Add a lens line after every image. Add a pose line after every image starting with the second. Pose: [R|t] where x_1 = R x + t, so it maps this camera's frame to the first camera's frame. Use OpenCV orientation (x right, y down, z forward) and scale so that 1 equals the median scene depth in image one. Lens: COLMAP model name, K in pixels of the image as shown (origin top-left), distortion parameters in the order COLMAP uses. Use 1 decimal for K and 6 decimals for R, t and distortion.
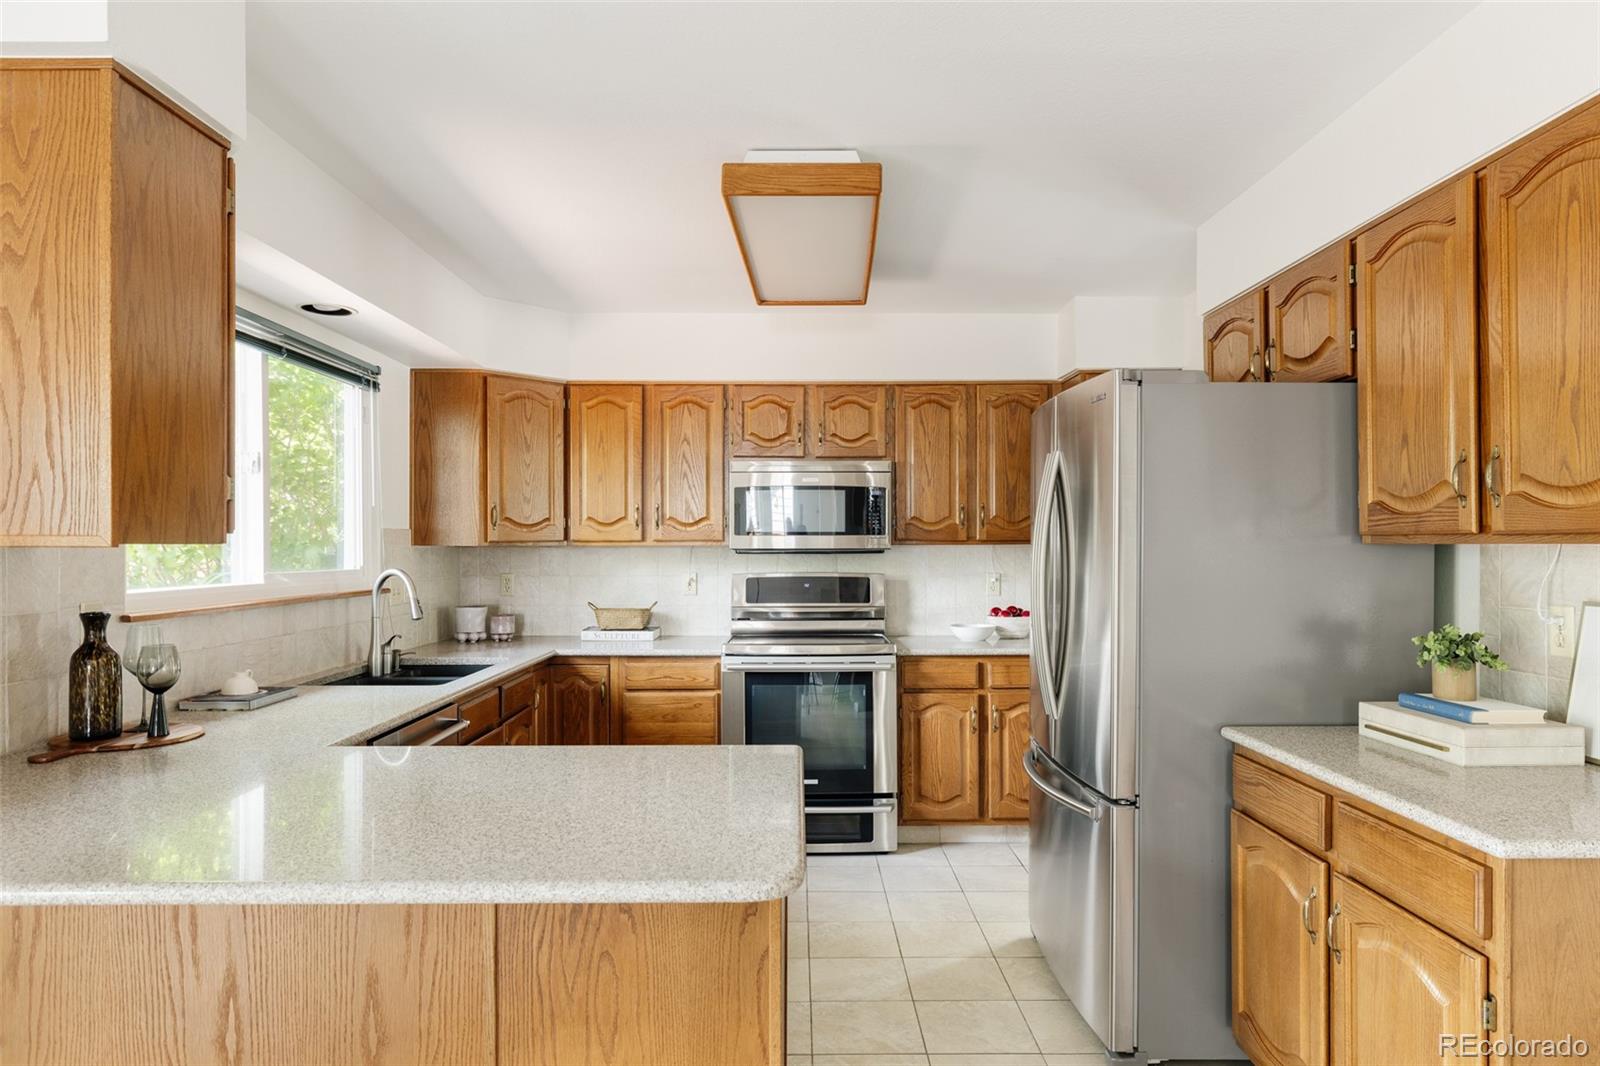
lens RADIAL K [[985.8, 0, 806.4], [0, 985.8, 540.1], [0, 0, 1]] dist [0.000476, -0.004972]
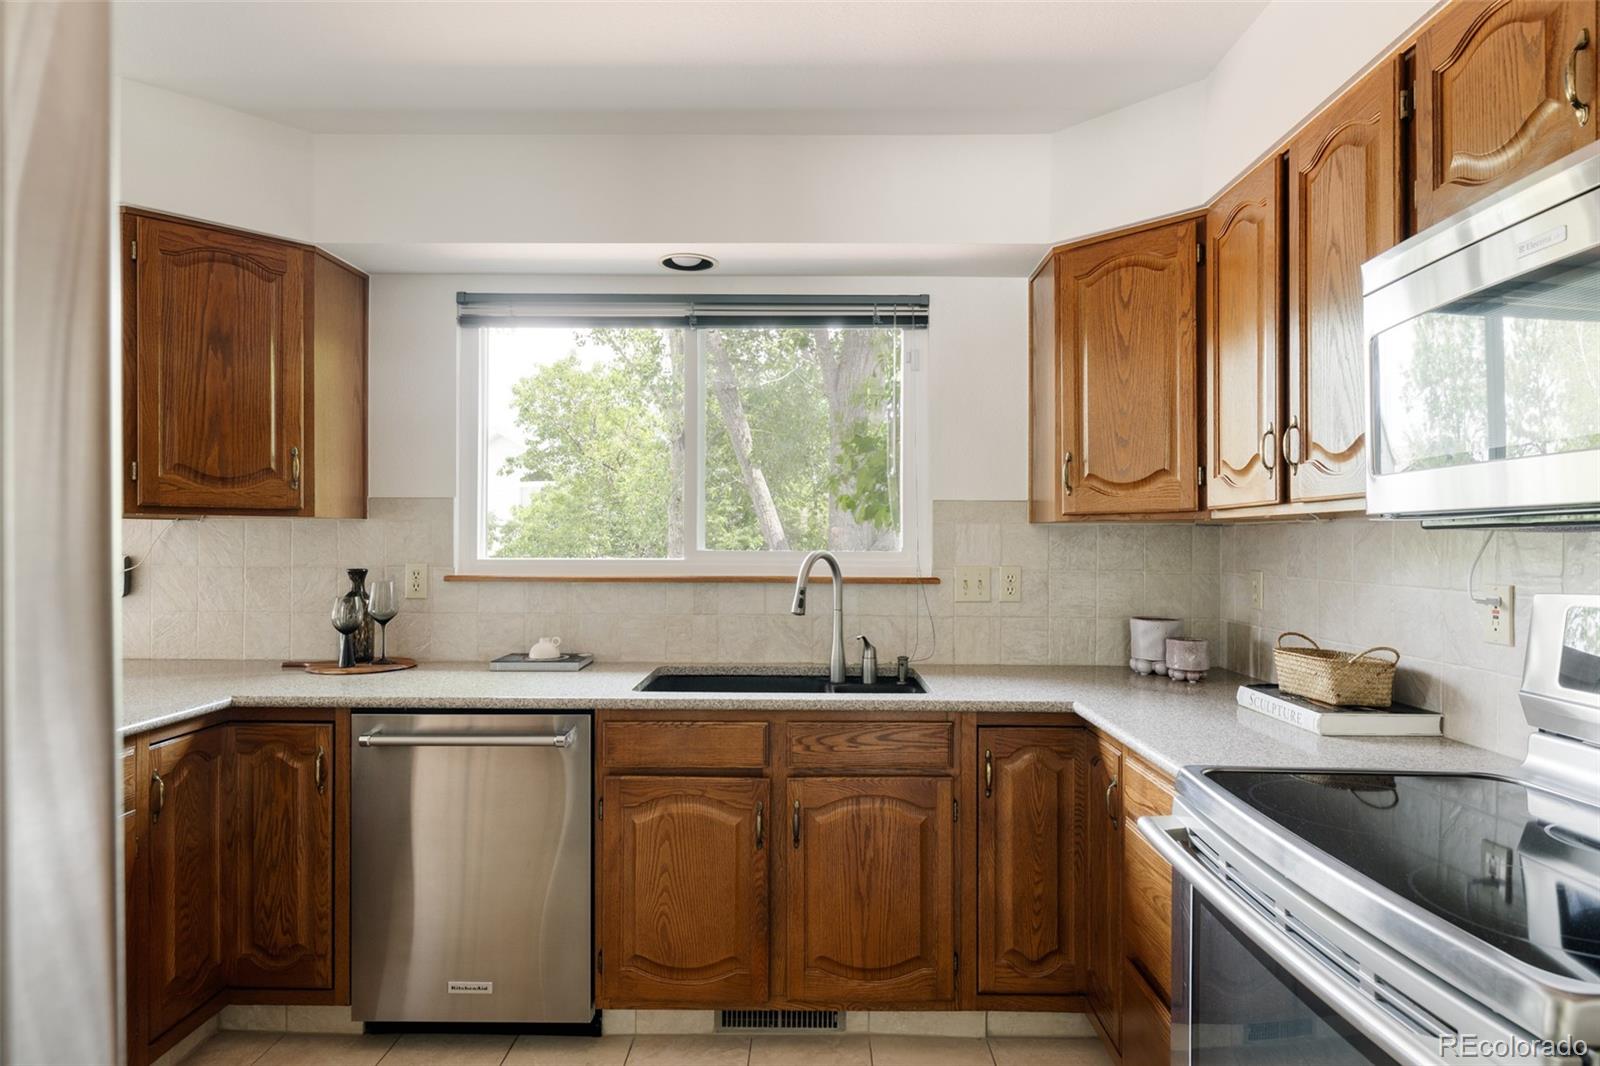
lens RADIAL K [[919.8, 0, 792.6], [0, 919.8, 542.3], [0, 0, 1]] dist [0.001420, -0.000605]
pose [[-0.055104, -0.002849, -0.998477, 0.258466], [0.001999, 0.999994, -0.002964, 0.018867], [0.998479, -0.002159, -0.055098, 0.795962]]
